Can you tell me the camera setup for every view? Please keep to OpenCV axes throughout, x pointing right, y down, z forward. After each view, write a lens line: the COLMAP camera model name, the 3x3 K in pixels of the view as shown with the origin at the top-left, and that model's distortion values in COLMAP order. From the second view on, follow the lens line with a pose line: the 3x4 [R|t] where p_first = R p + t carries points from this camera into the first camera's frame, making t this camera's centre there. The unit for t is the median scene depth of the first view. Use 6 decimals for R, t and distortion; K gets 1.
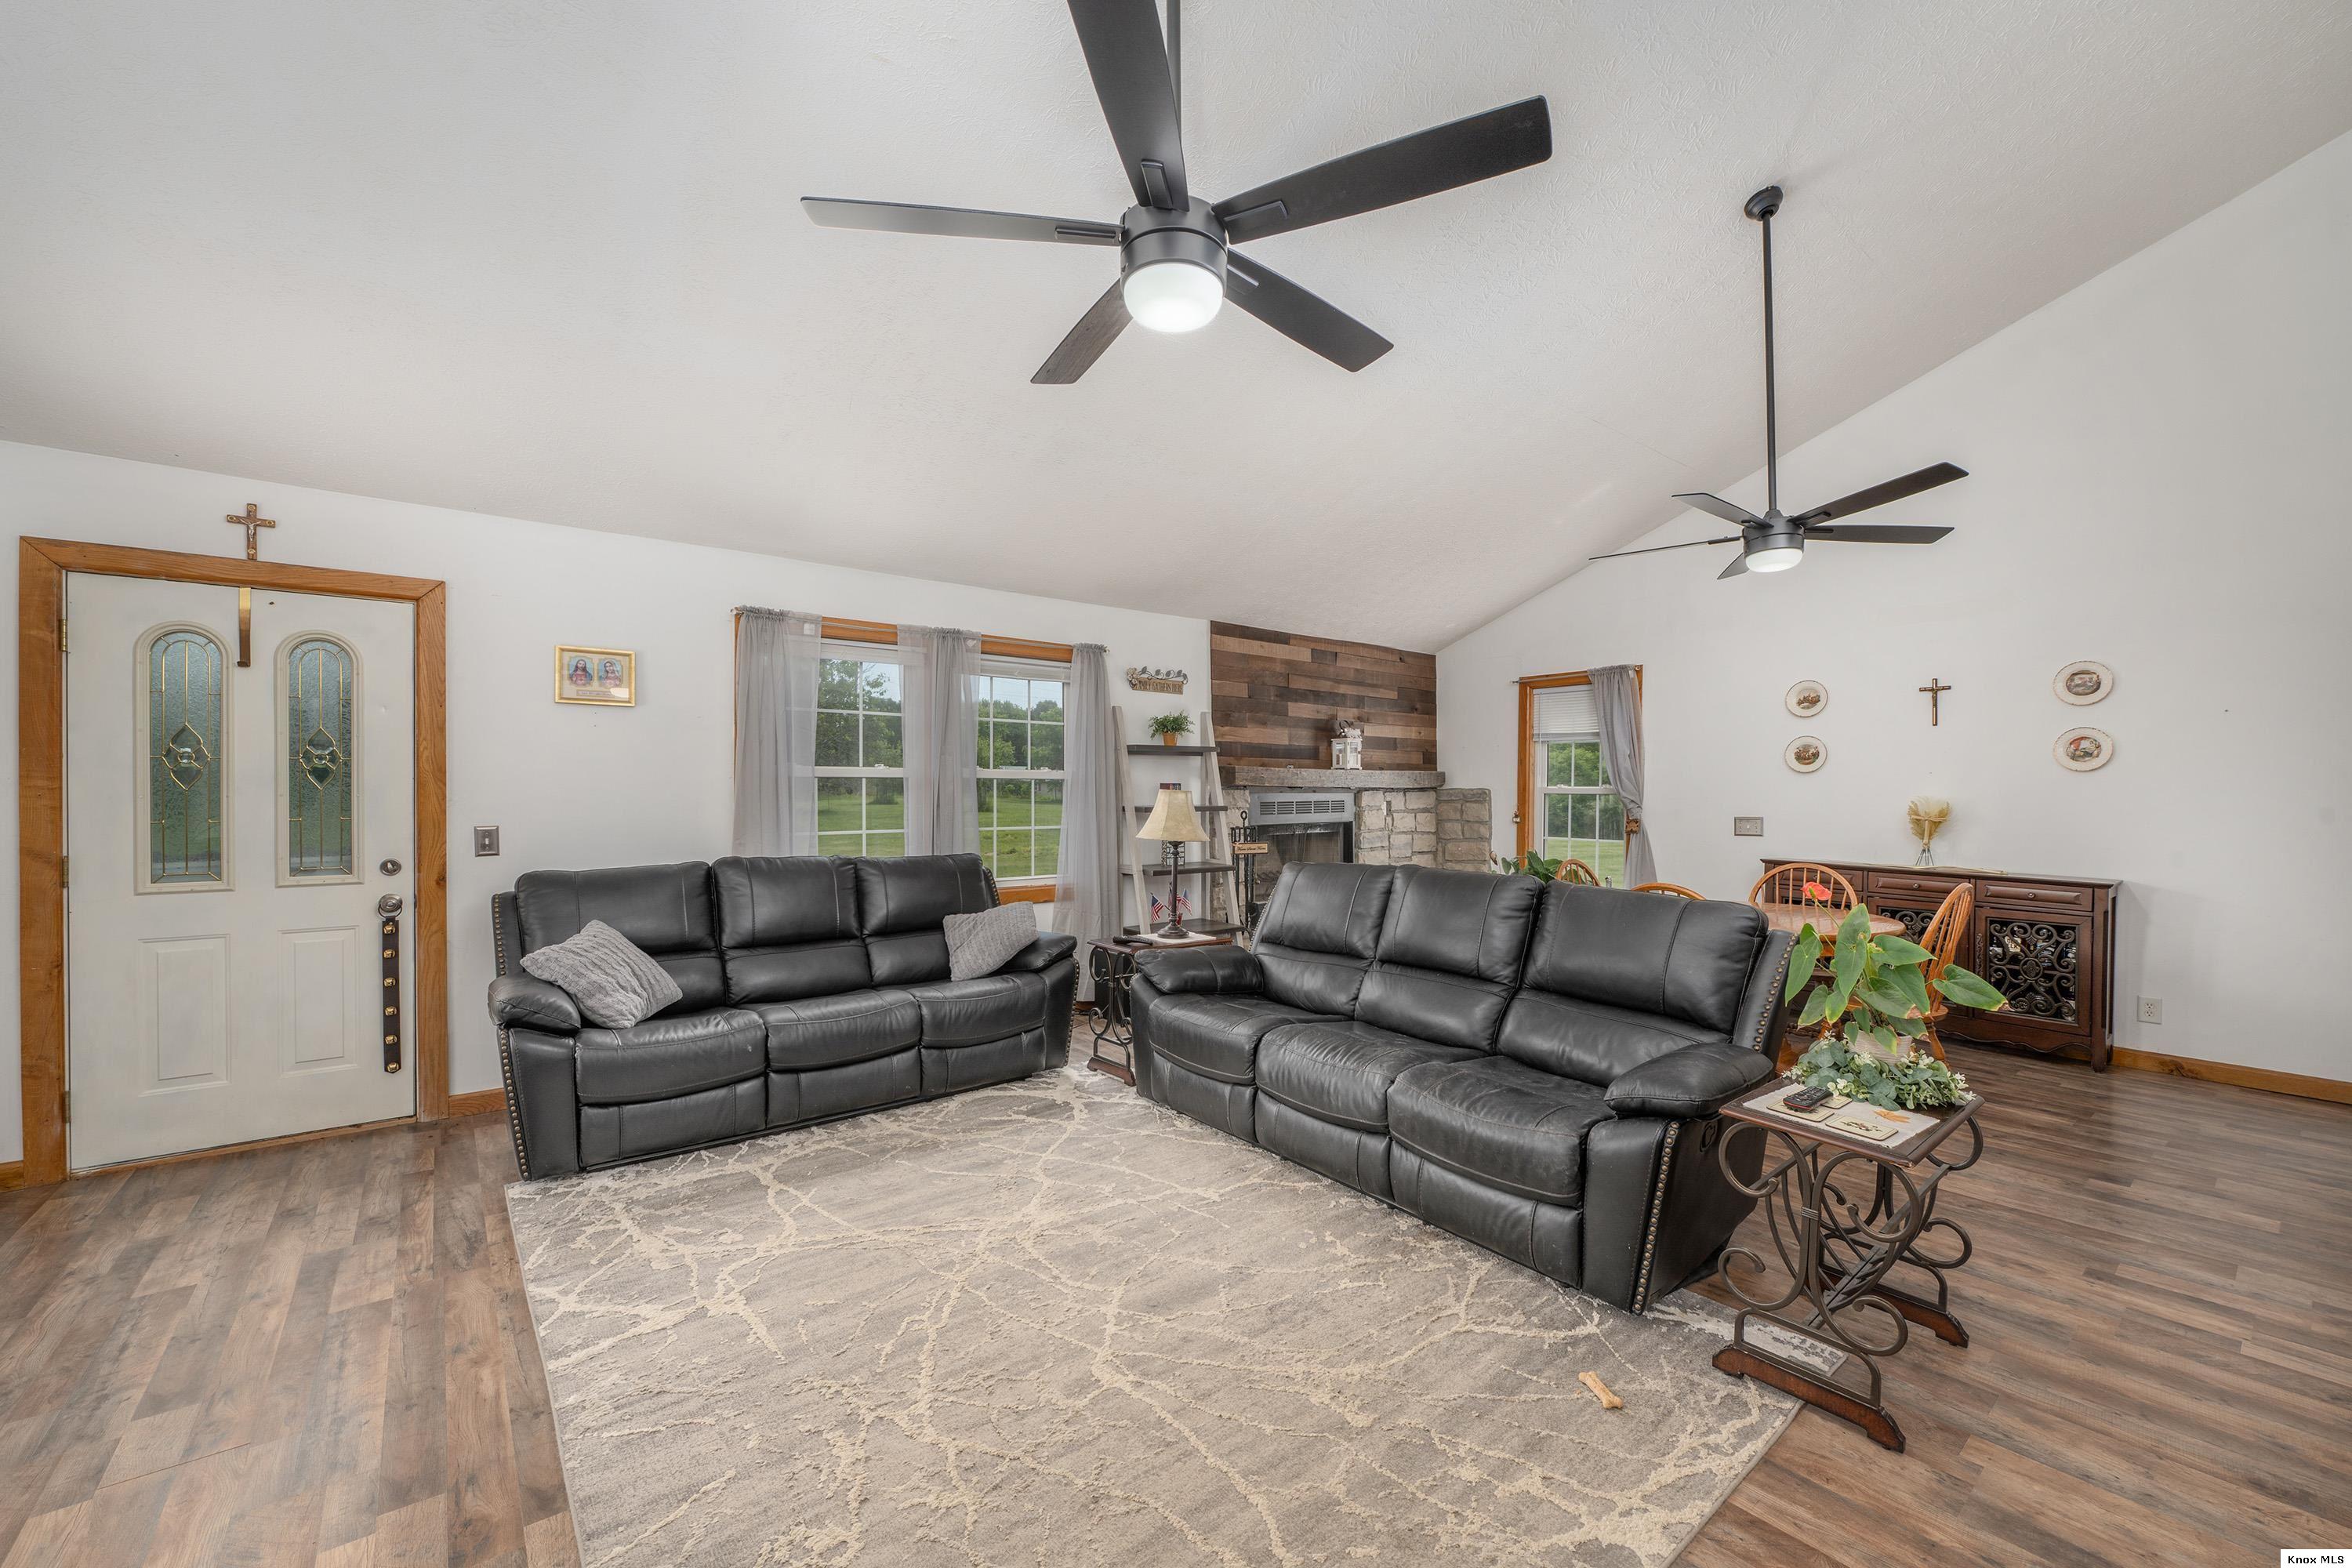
lens RADIAL K [[945.9, 0, 1167.4], [0, 945.9, 795.6], [0, 0, 1]] dist [-0.006079, -0.000471]
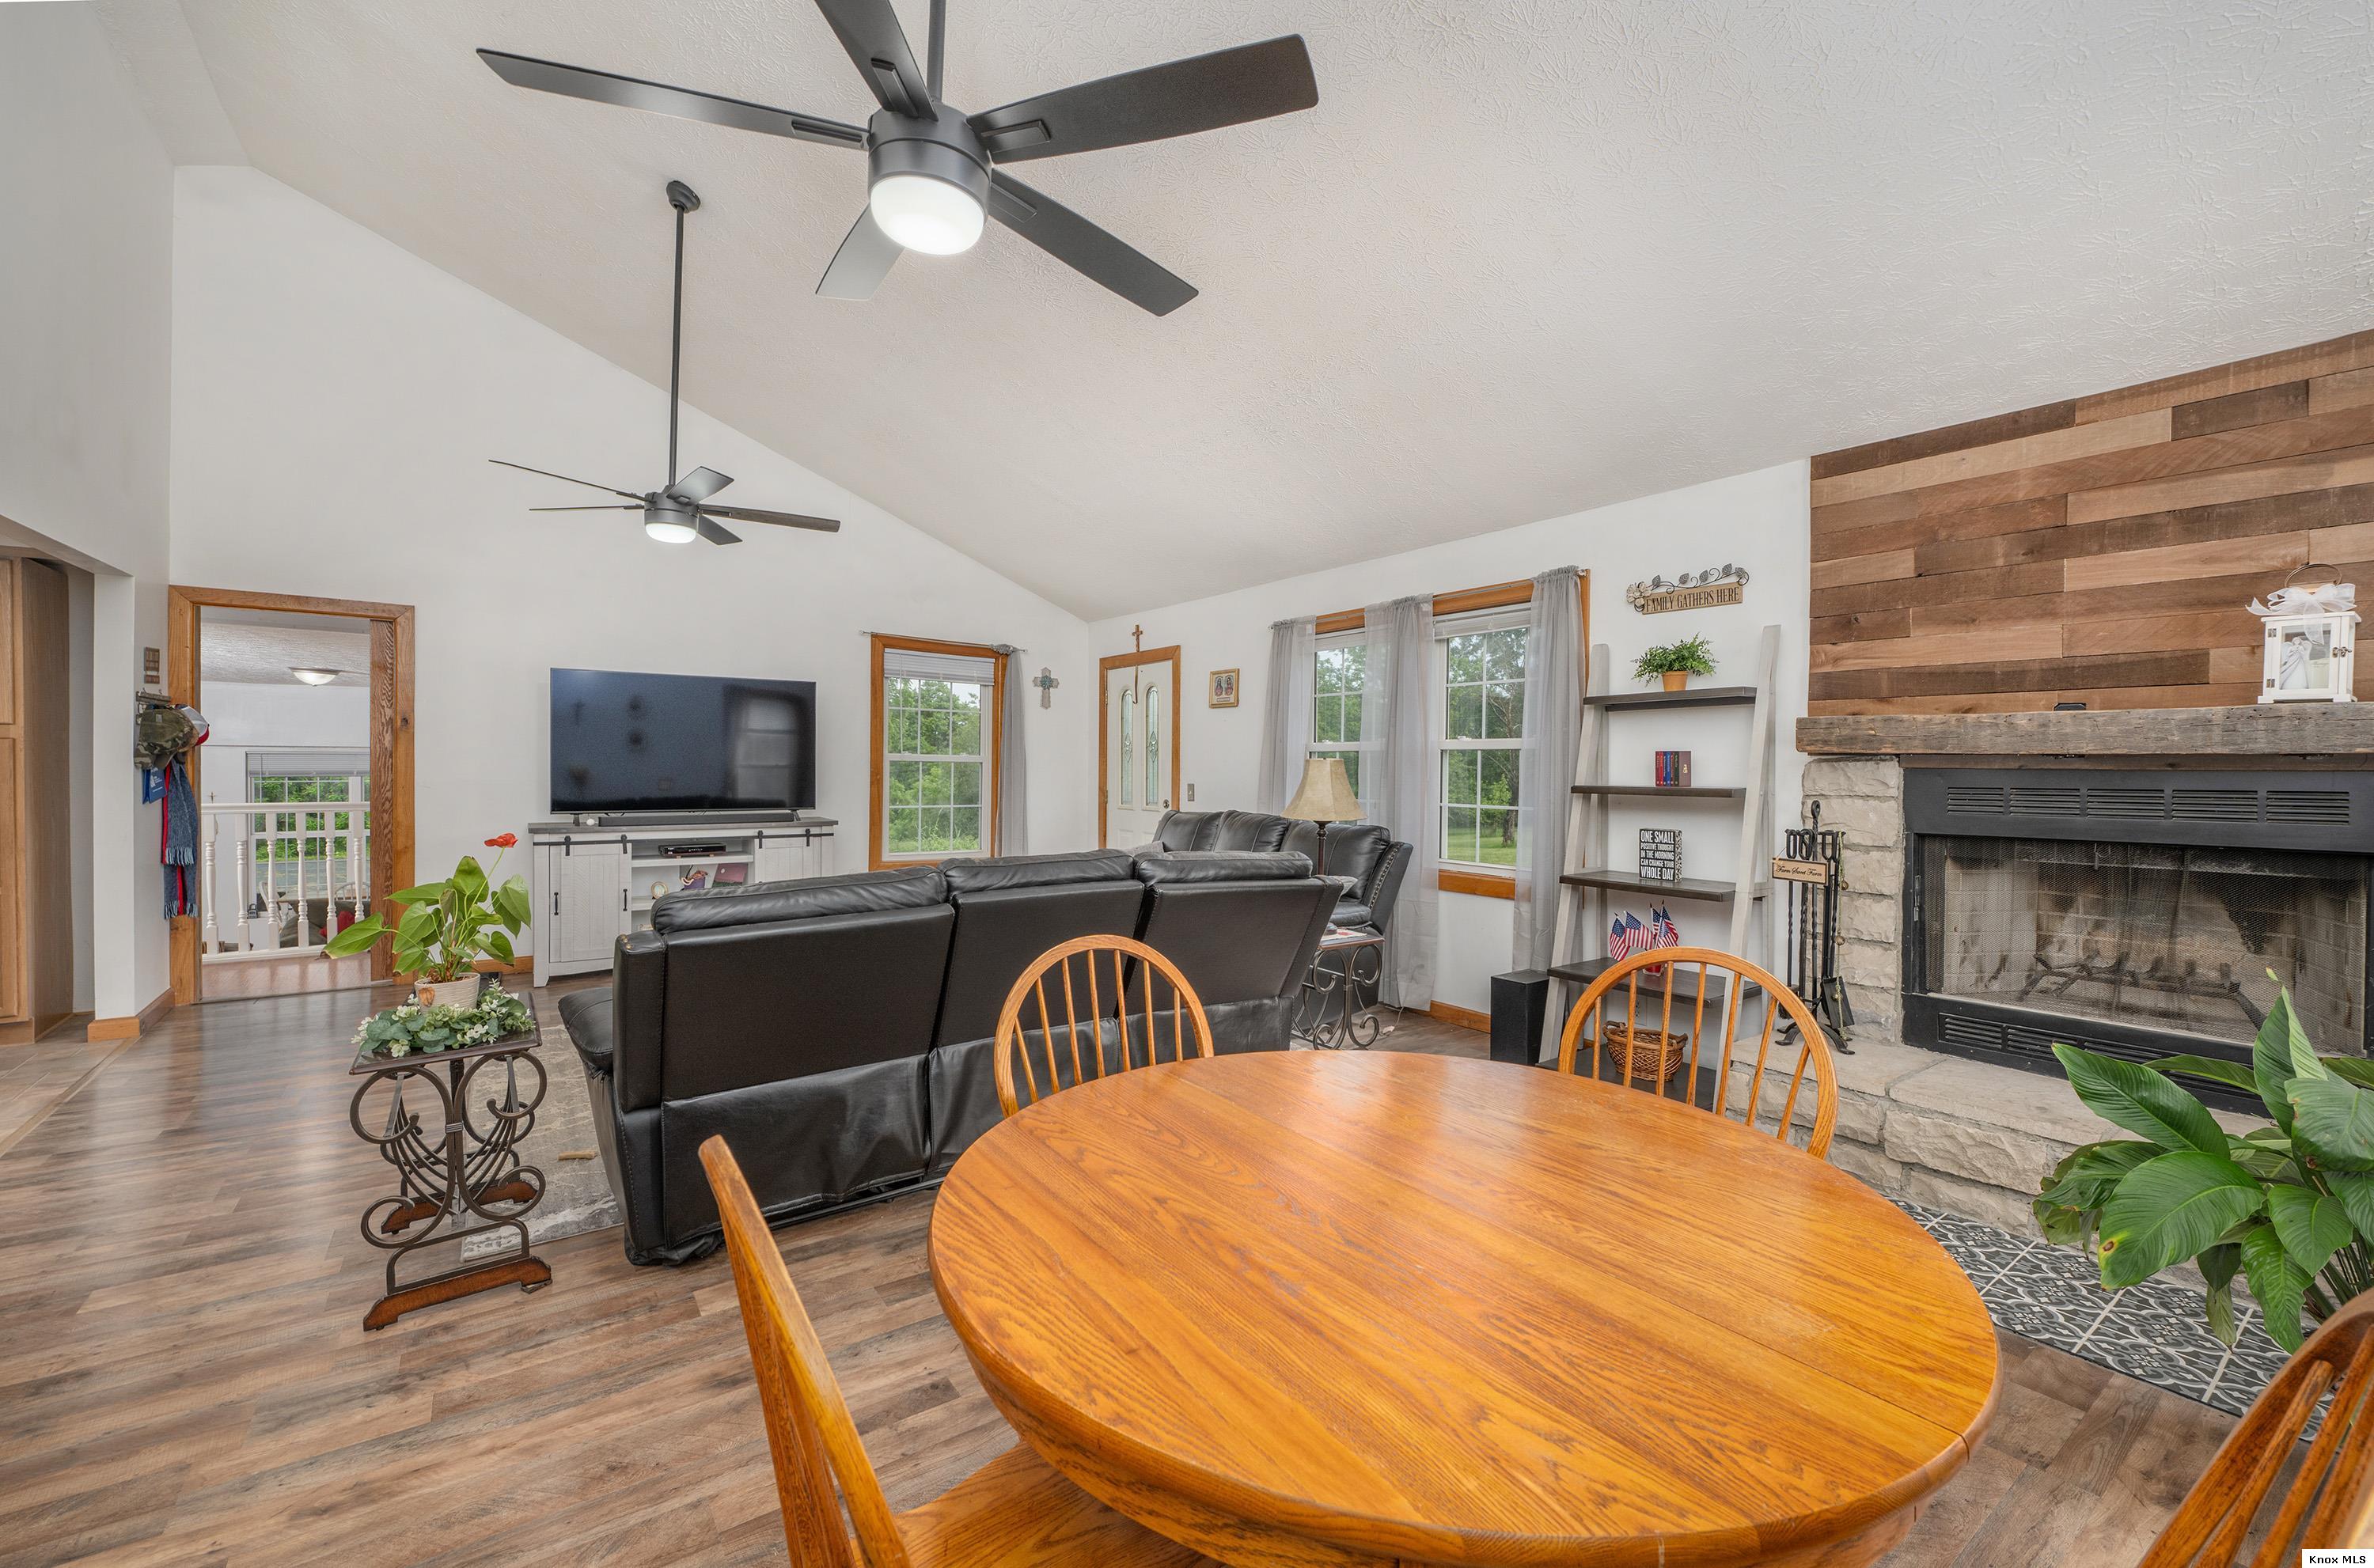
lens RADIAL K [[969.7, 0, 1191.2], [0, 969.7, 776.0], [0, 0, 1]] dist [-0.010636, -0.000099]
pose [[-0.048759, 0.007093, -0.998785, 0.898363], [-0.015172, 0.999854, 0.007842, 0.004605], [0.998695, 0.015536, -0.048644, 0.949079]]
